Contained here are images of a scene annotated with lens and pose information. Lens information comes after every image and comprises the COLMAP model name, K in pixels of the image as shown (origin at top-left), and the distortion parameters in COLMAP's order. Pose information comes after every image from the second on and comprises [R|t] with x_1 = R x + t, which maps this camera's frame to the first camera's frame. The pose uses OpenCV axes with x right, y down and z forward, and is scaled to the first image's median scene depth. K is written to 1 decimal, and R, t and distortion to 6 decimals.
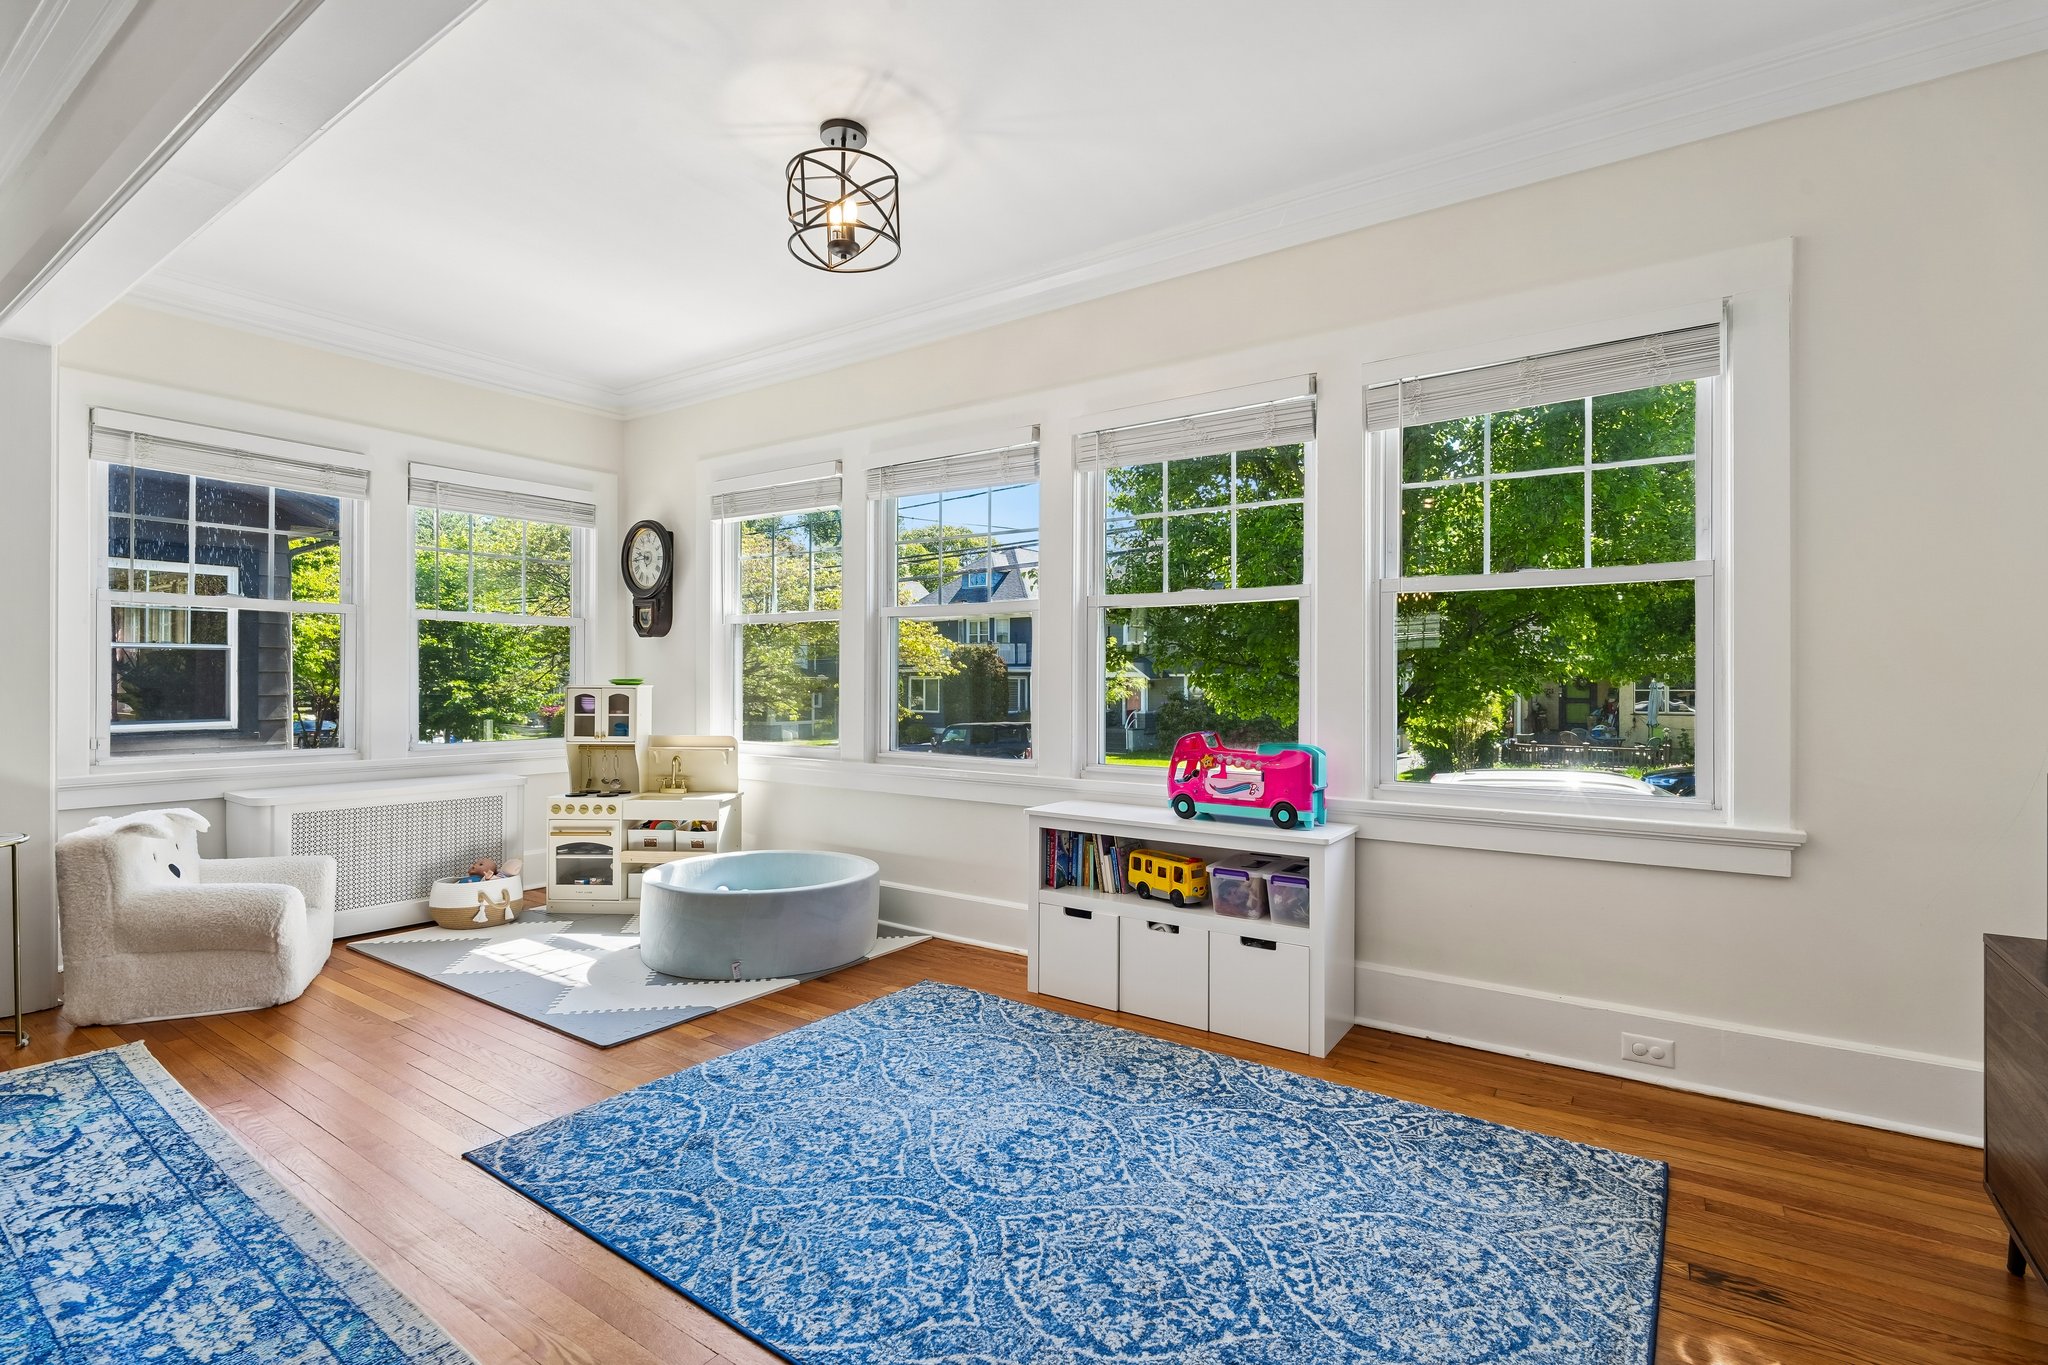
lens RADIAL K [[958.1, 0, 1020.8], [0, 958.1, 692.3], [0, 0, 1]] dist [-0.005593, -0.001109]
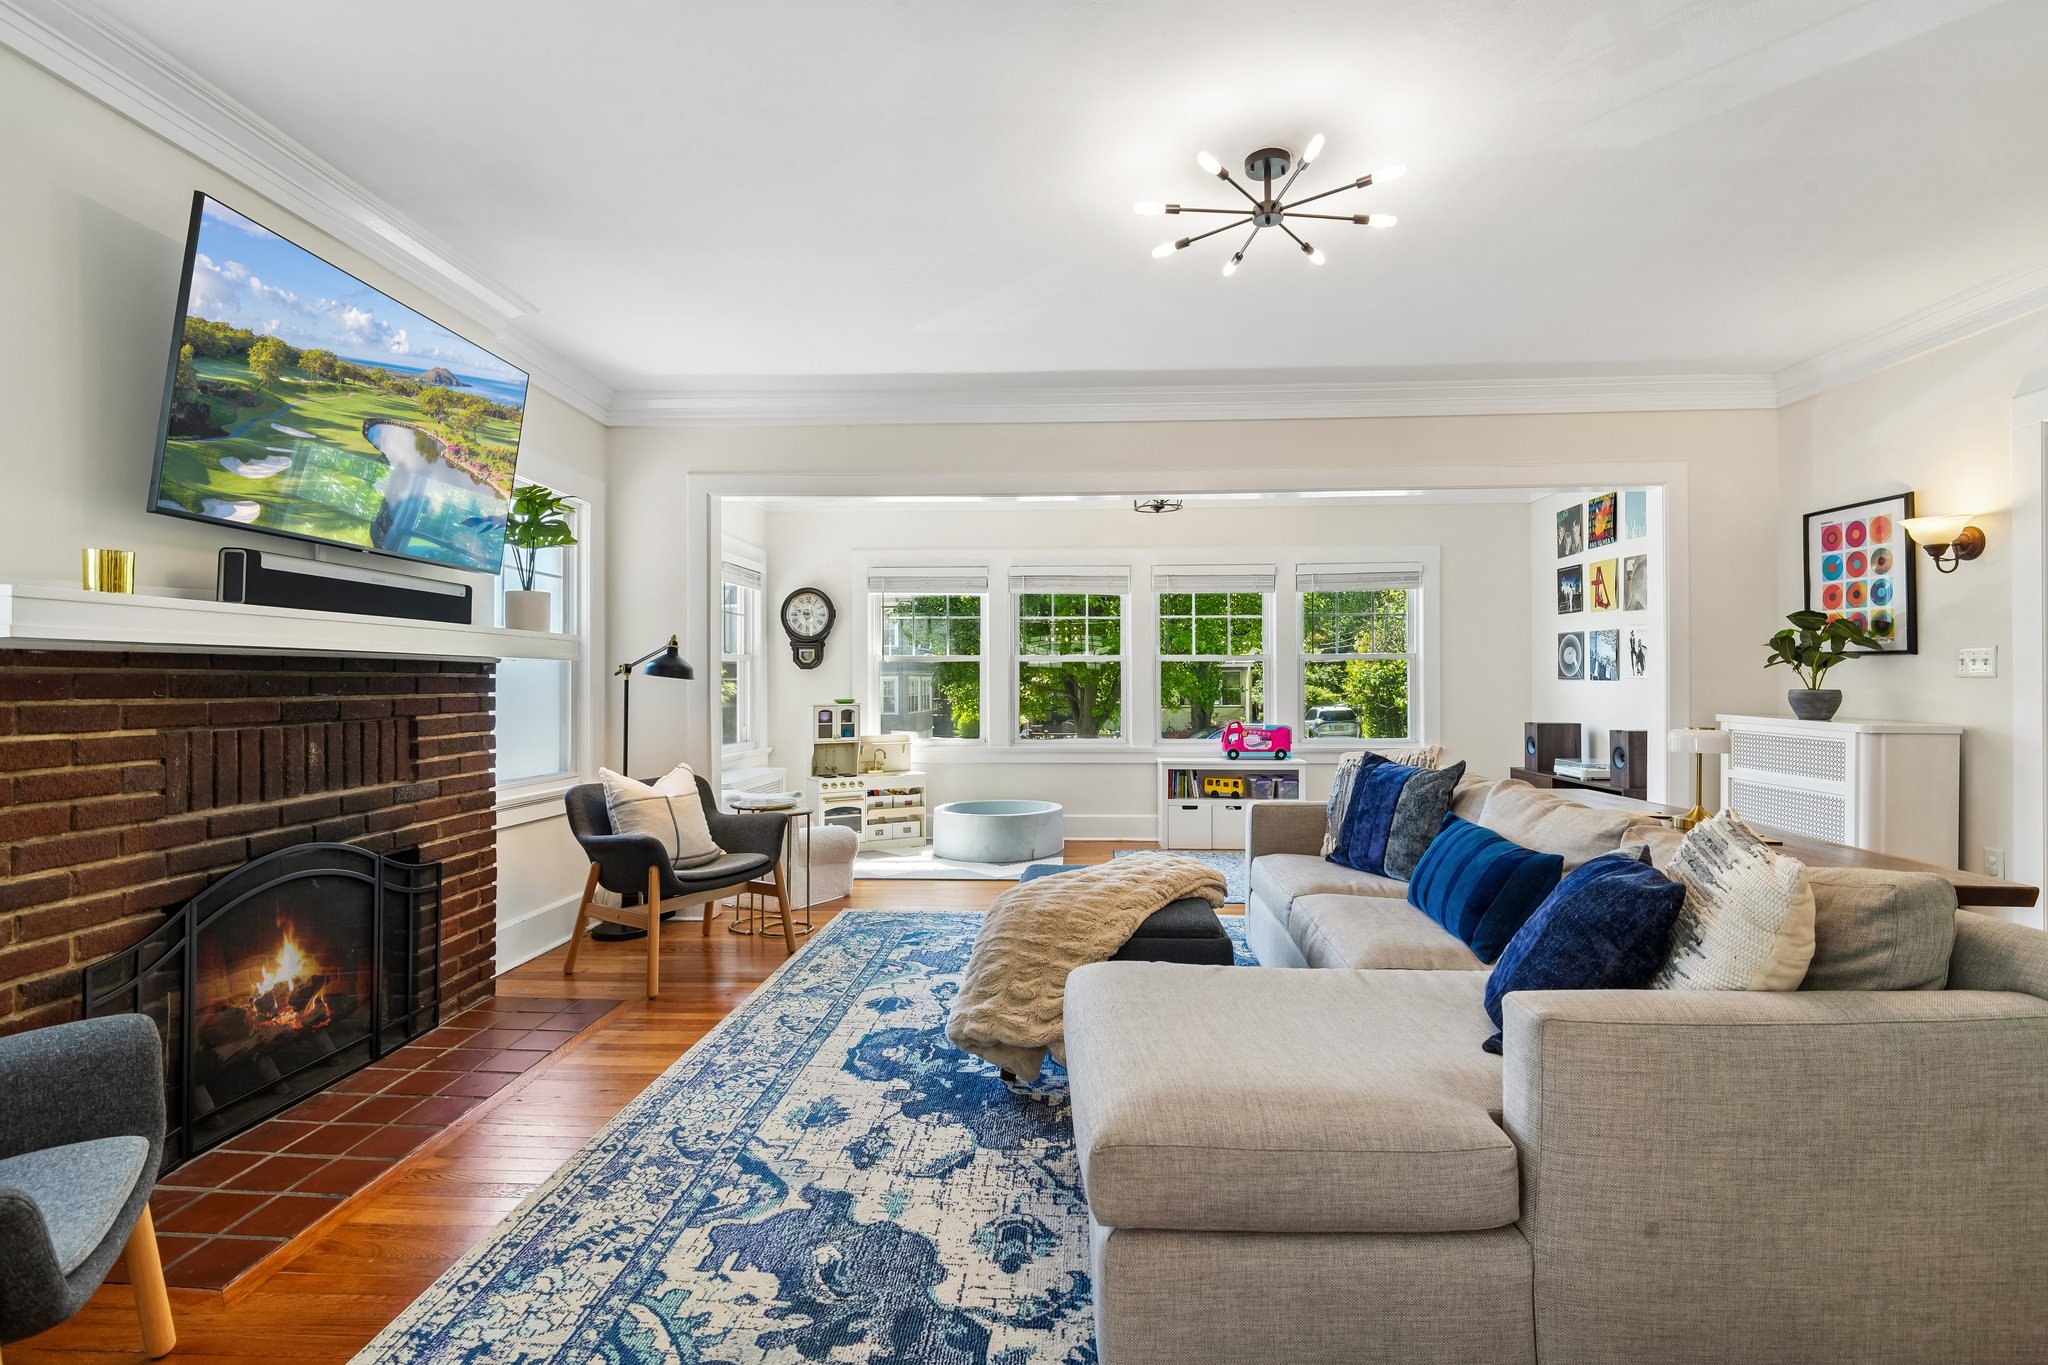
lens RADIAL K [[947.8, 0, 1037.9], [0, 947.8, 674.2], [0, 0, 1]] dist [-0.003220, -0.000588]
pose [[0.844477, 0.000440, 0.535592, -1.376731], [0.011932, 0.999736, -0.019635, -0.029039], [-0.535460, 0.022973, 0.844248, -0.616337]]
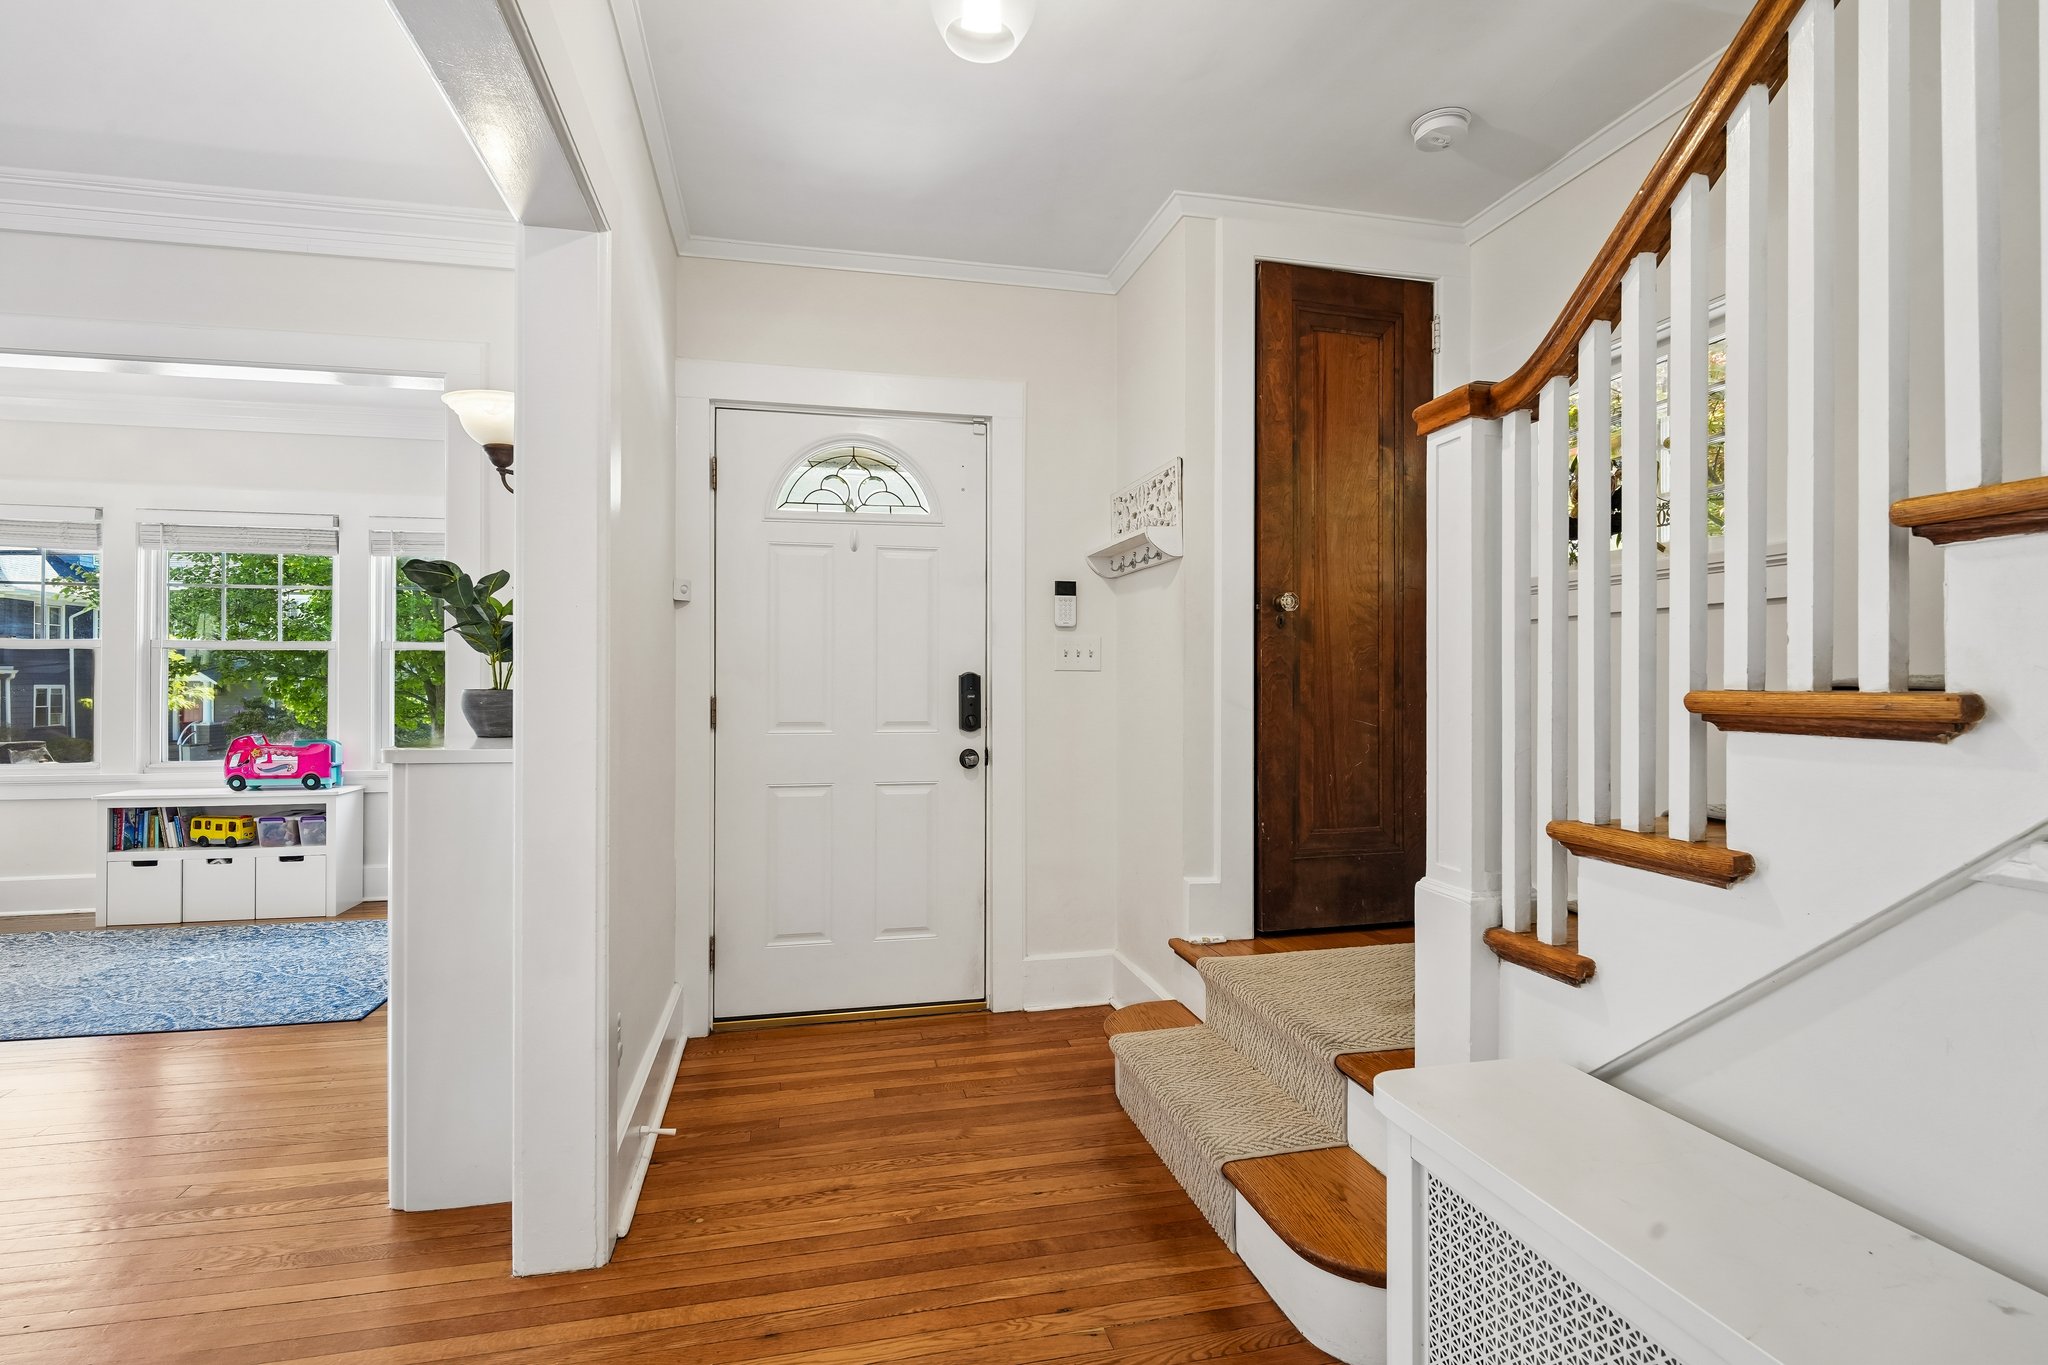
lens RADIAL K [[958.9, 0, 1010.8], [0, 958.9, 676.4], [0, 0, 1]] dist [-0.005837, -0.000471]
pose [[0.678123, 0.001707, 0.734946, -0.114479], [0.010934, 0.999863, -0.012412, -0.020047], [-0.734867, 0.016453, 0.678012, -0.954183]]
